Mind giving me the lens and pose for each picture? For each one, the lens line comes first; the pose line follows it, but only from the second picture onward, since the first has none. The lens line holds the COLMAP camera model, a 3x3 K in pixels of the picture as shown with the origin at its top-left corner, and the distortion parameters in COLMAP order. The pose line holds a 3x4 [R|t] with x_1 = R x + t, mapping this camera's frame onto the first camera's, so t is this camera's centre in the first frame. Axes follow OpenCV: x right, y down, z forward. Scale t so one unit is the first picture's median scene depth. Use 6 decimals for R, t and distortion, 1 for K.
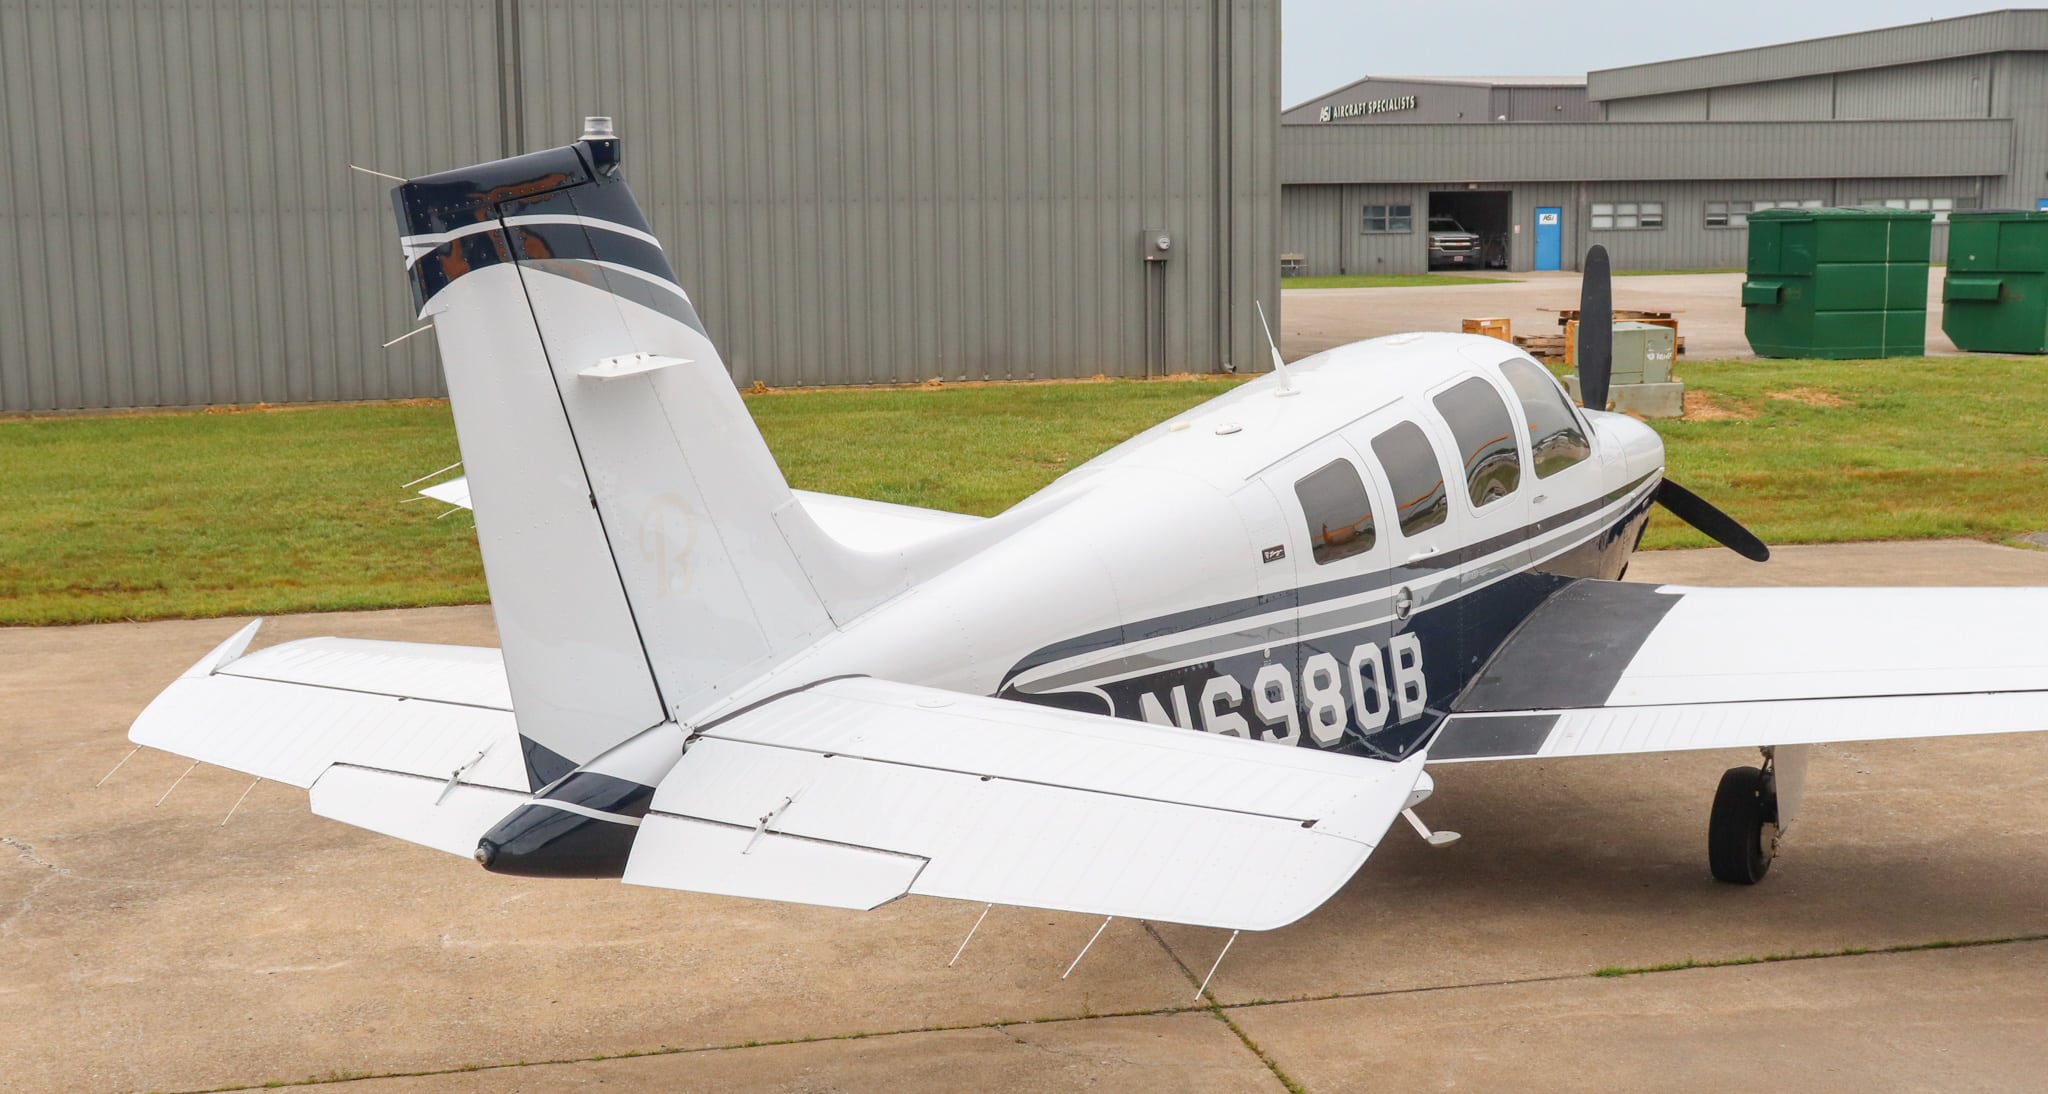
lens RADIAL K [[2253.8, 0, 968.8], [0, 2253.8, 571.5], [0, 0, 1]] dist [-0.034826, 0.000000]
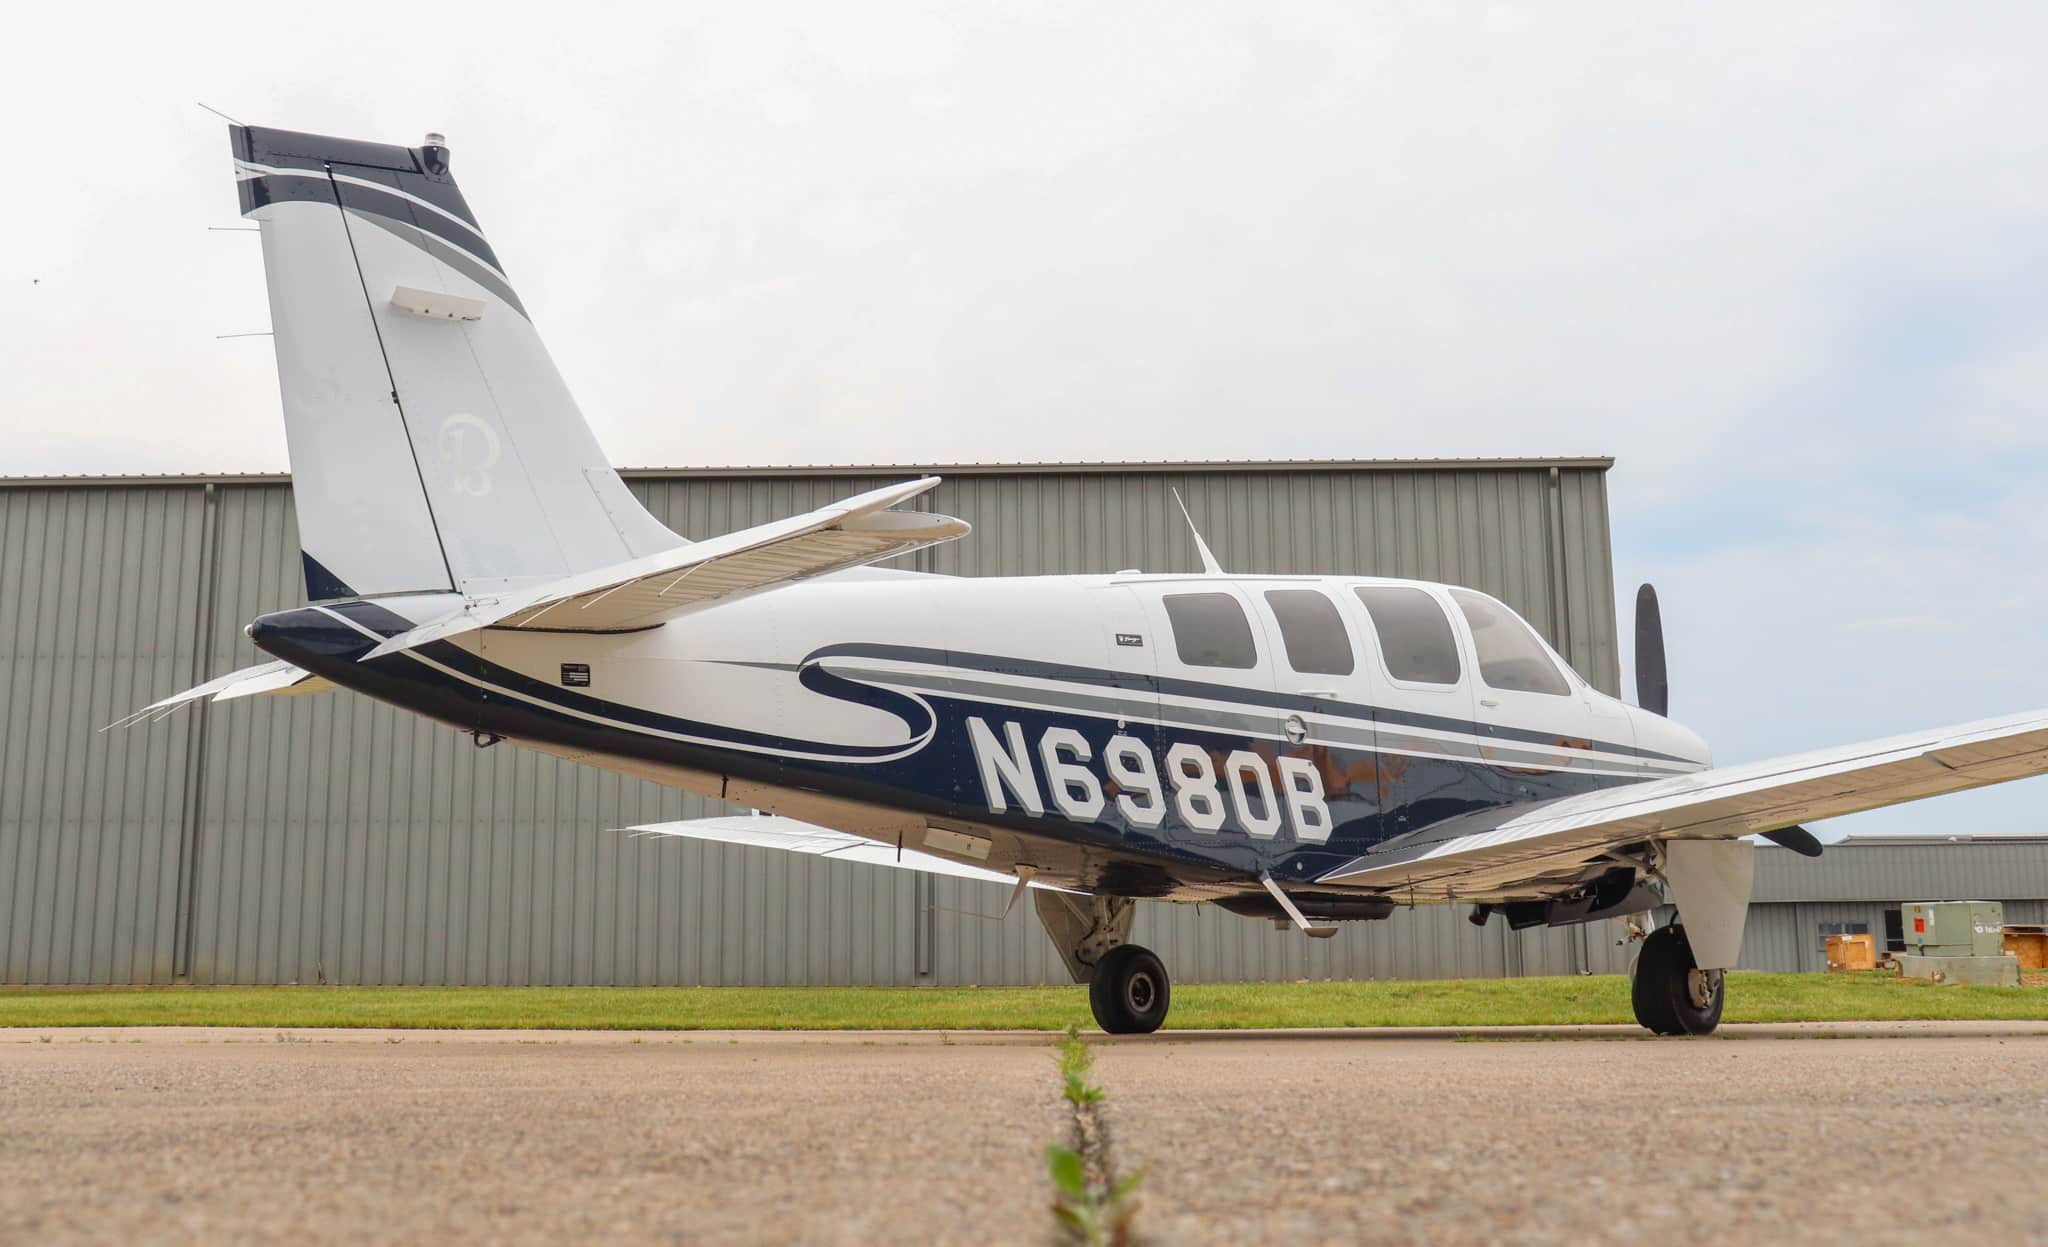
lens RADIAL K [[2063.9, 0, 1011.8], [0, 2063.9, 579.4], [0, 0, 1]] dist [-0.042403, 0.000000]
pose [[0.974922, -0.035442, -0.219707, 0.086665], [-0.042909, 0.938777, -0.341842, 0.090840], [0.218372, 0.342696, 0.913714, 0.006909]]
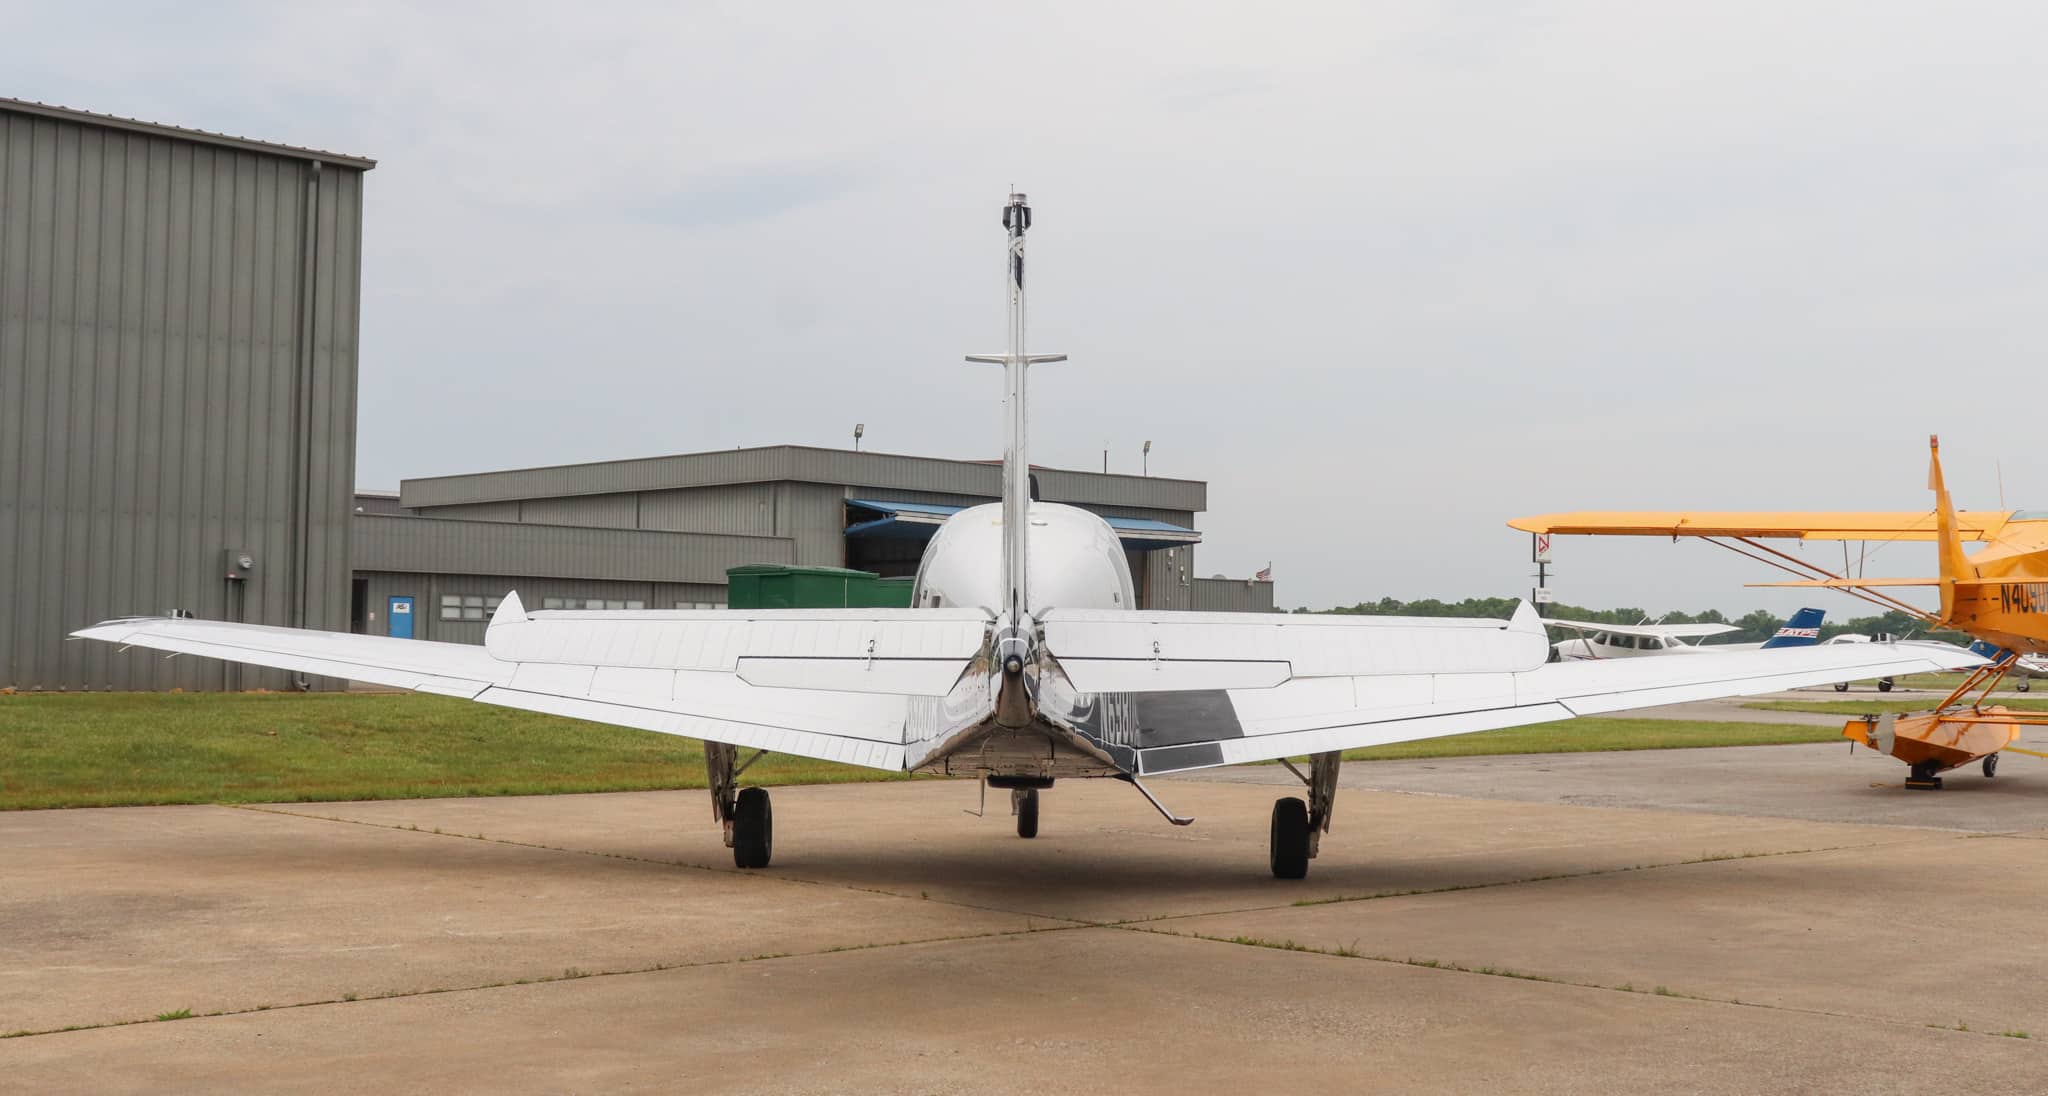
lens RADIAL K [[2253.8, 0, 959.0], [0, 2253.8, 515.8], [0, 0, 1]] dist [-0.034826, 0.000000]
pose [[0.857014, 0.060527, 0.511726, -0.193281], [0.047725, 0.979485, -0.195782, 0.060717], [-0.513079, 0.192210, 0.836544, -0.042955]]
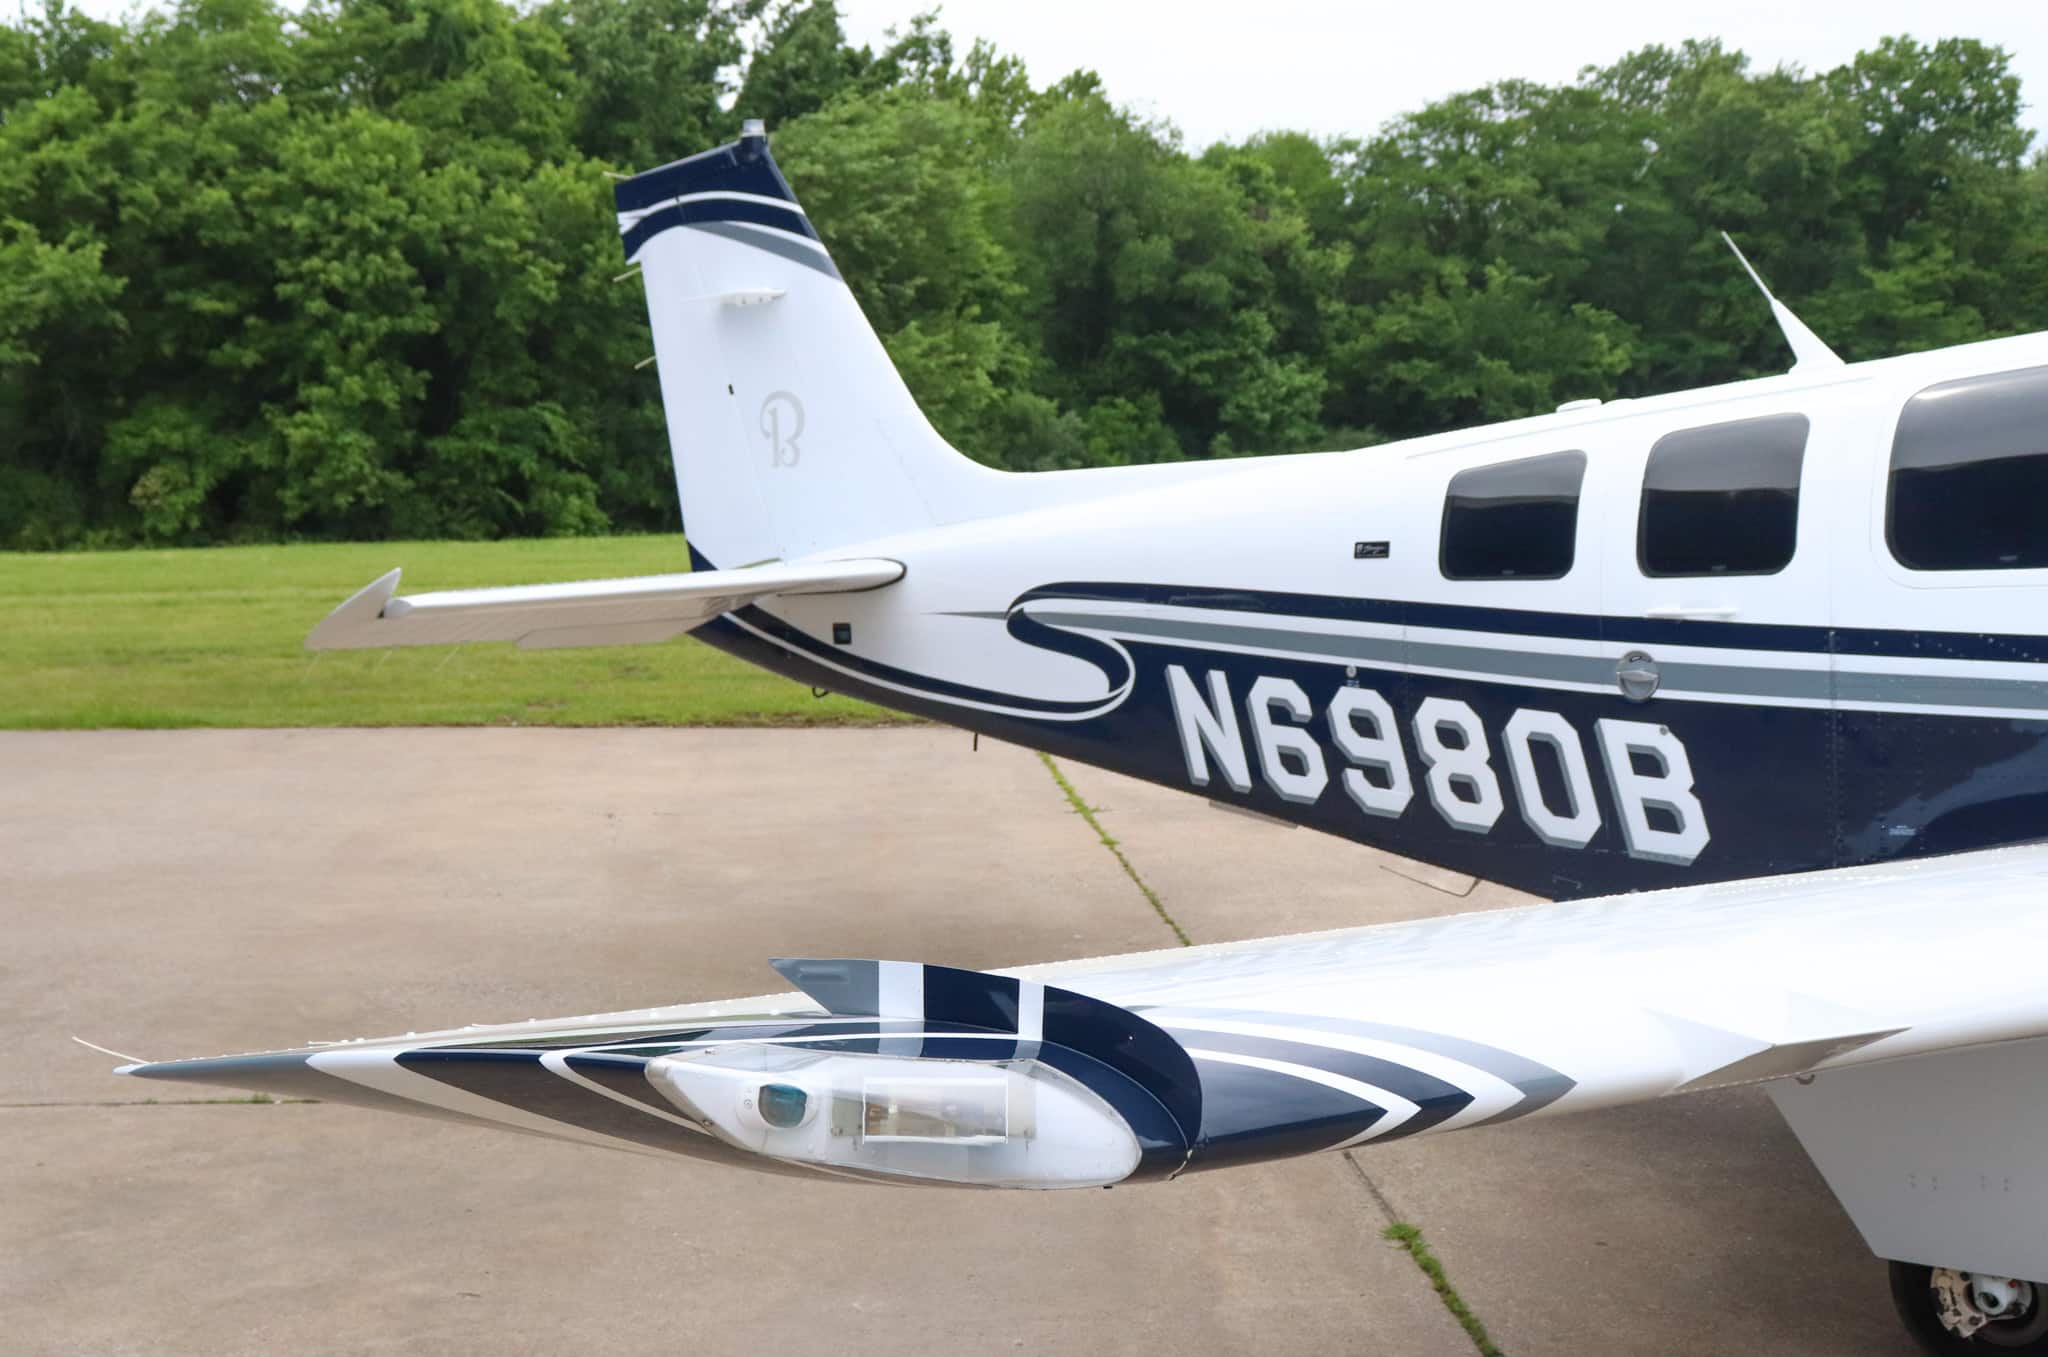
lens RADIAL K [[2751.8, 0, 960.3], [0, 2751.8, 719.6], [0, 0, 1]] dist [0.053973, 0.000000]
pose [[-0.139515, 0.125088, -0.982287, 0.316675], [-0.135910, 0.980182, 0.144124, -0.019692], [0.980849, 0.153610, -0.119749, 0.277210]]
